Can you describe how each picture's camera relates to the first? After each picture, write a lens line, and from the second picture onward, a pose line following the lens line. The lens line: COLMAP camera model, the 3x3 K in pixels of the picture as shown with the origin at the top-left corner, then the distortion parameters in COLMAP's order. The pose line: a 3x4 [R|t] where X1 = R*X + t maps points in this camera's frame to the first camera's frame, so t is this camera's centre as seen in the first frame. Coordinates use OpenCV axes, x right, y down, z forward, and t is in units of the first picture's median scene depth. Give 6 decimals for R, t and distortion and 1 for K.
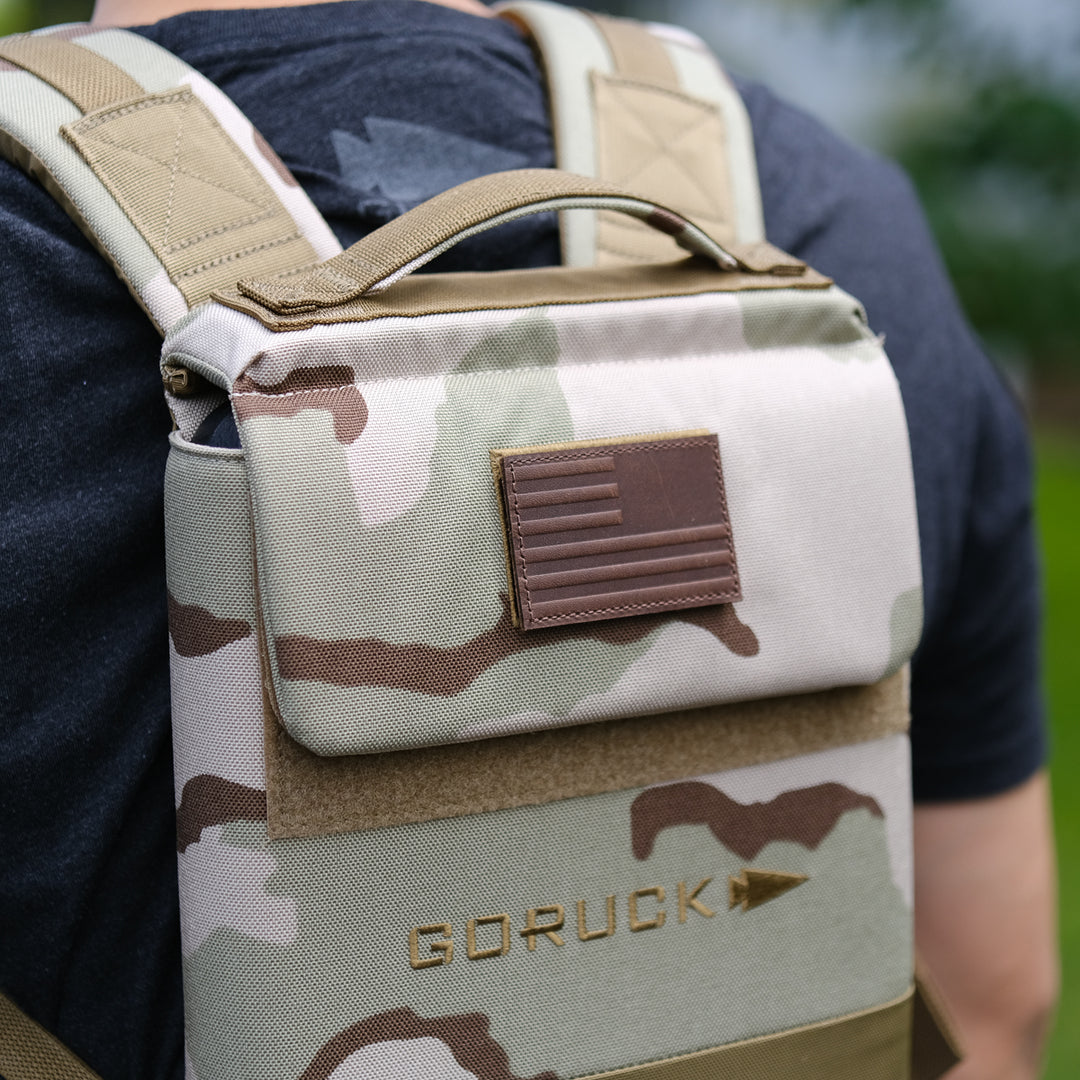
lens RADIAL K [[3538.8, 0, 540.0], [0, 3538.8, 540.0], [0, 0, 1]] dist [0.937528, -29.580444]
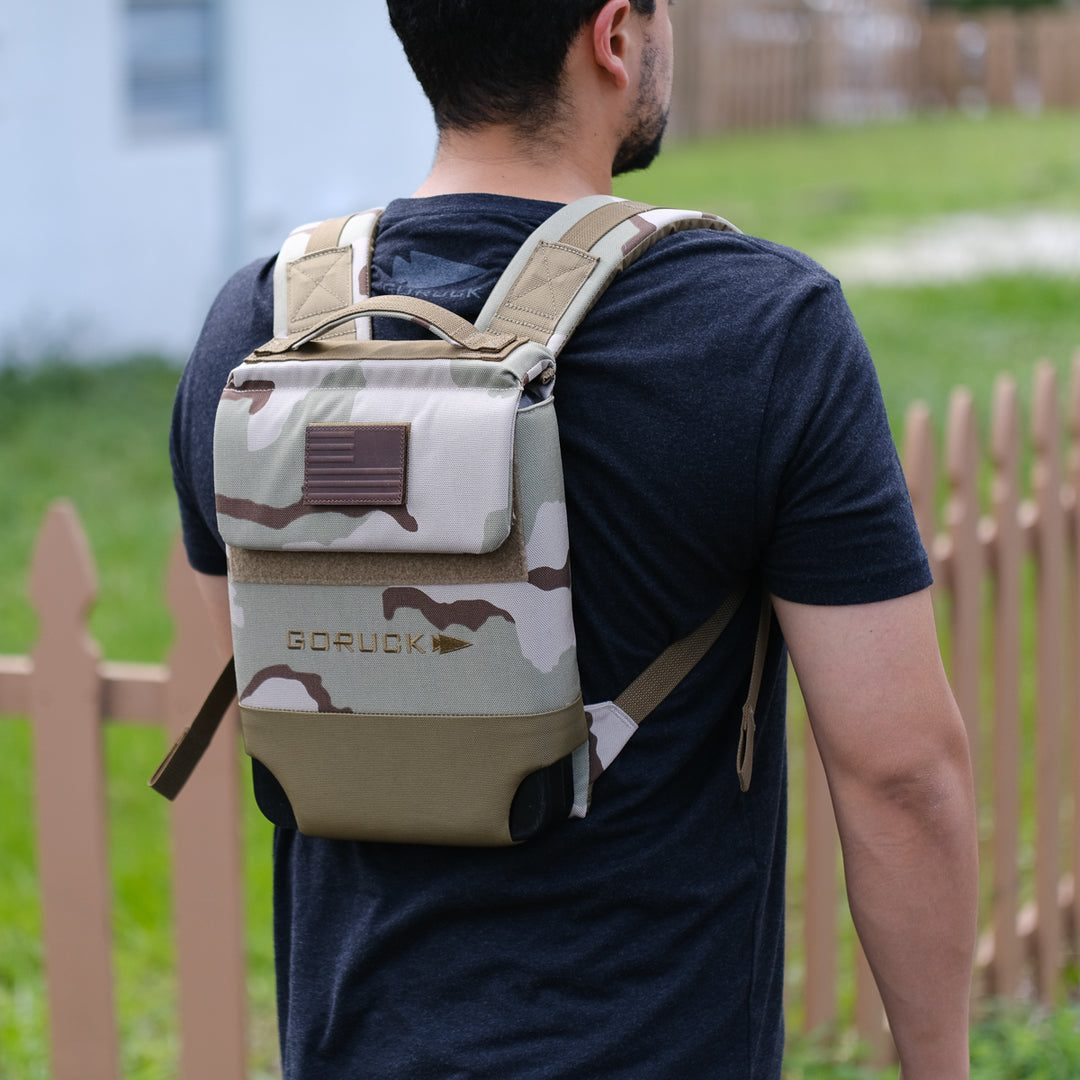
lens RADIAL K [[3538.8, 0, 540.0], [0, 3538.8, 540.0], [0, 0, 1]] dist [0.937528, -29.580444]
pose [[0.501385, 0.119027, -0.856998, 1.950815], [-0.070923, 0.992813, 0.096396, -0.175139], [0.862313, 0.012449, 0.506223, -0.006928]]
